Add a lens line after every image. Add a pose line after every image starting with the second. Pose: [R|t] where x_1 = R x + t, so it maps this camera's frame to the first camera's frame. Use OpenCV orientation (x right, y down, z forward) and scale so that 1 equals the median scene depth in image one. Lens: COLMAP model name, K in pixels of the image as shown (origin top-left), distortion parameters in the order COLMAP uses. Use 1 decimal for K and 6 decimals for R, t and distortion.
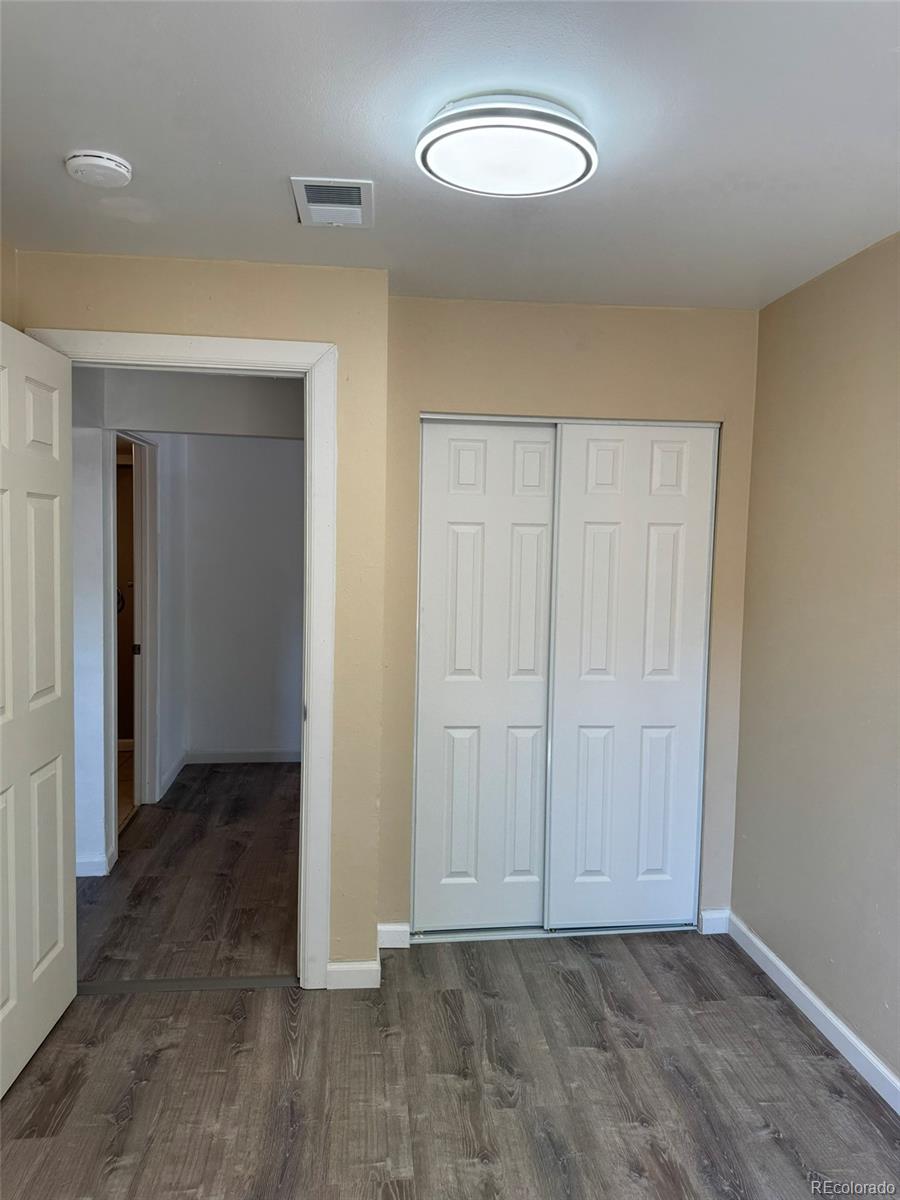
lens RADIAL K [[851.3, 0, 449.5], [0, 851.3, 600.7], [0, 0, 1]] dist [0.014635, -0.018943]
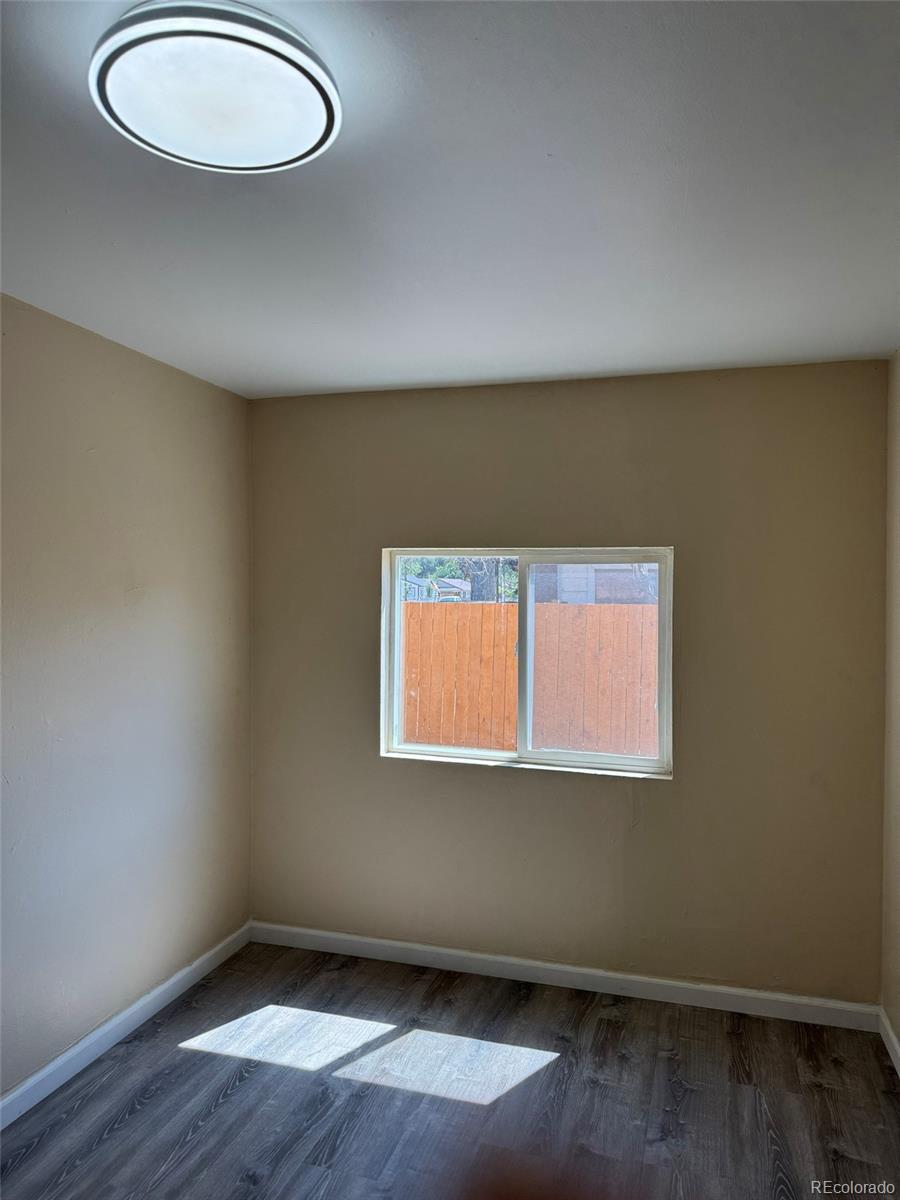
lens RADIAL K [[851.3, 0, 449.0], [0, 851.3, 604.2], [0, 0, 1]] dist [0.014635, -0.018943]
pose [[-0.921300, -0.032359, 0.387504, -0.209887], [-0.009154, 0.998060, 0.061581, -0.117239], [-0.388745, 0.053187, -0.919809, 2.041305]]
